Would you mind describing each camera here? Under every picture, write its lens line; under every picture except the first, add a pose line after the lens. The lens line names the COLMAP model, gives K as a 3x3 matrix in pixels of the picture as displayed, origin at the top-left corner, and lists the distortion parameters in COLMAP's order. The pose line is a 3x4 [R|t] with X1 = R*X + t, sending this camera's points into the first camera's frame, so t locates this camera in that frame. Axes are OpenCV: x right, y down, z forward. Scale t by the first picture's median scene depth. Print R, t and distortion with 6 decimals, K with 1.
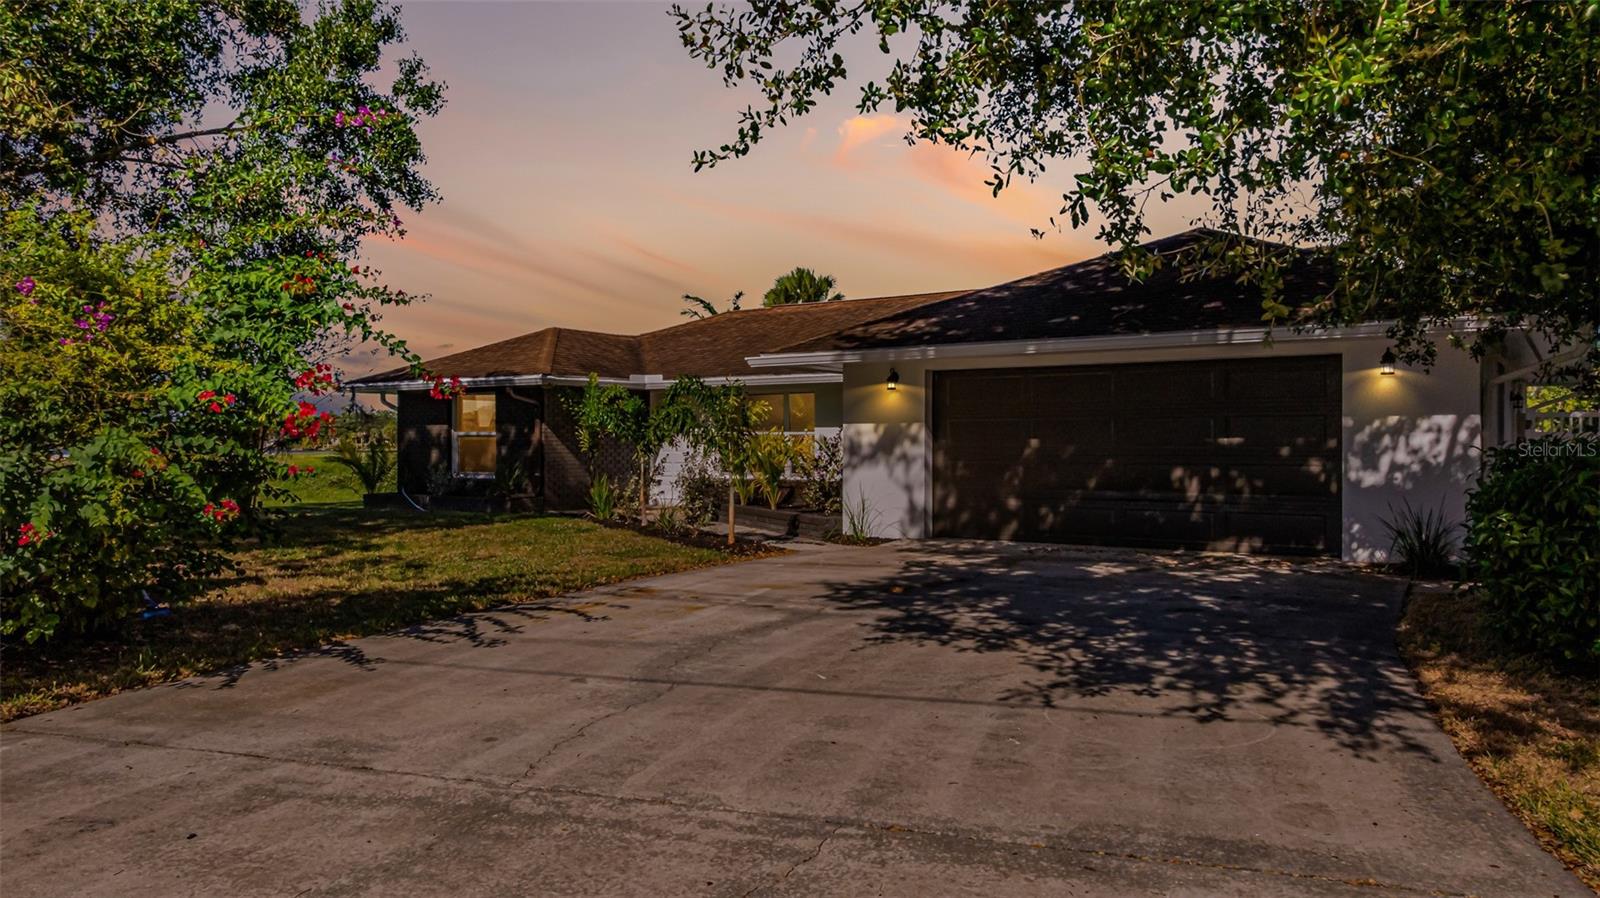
lens RADIAL K [[1138.4, 0, 808.4], [0, 1138.4, 450.2], [0, 0, 1]] dist [-0.011776, 0.001559]
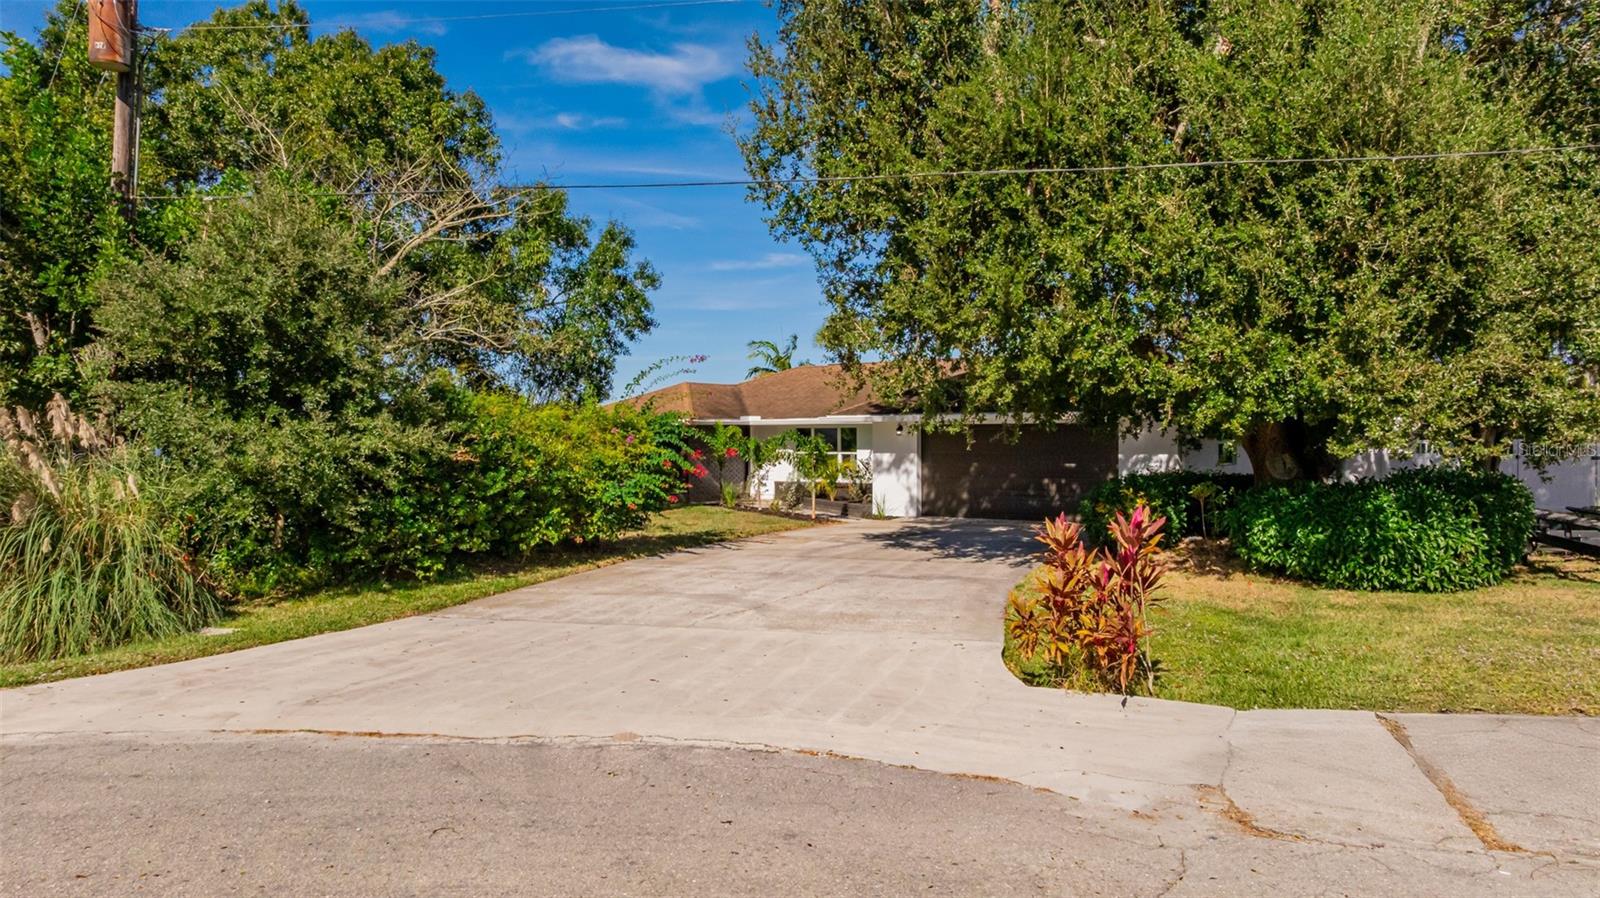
lens RADIAL K [[1138.4, 0, 808.4], [0, 1138.4, 450.2], [0, 0, 1]] dist [-0.011776, 0.001559]
pose [[0.999379, -0.001805, -0.035187, -0.008536], [0.001965, 0.999988, 0.004509, -0.039091], [0.035178, -0.004576, 0.999371, -0.874450]]
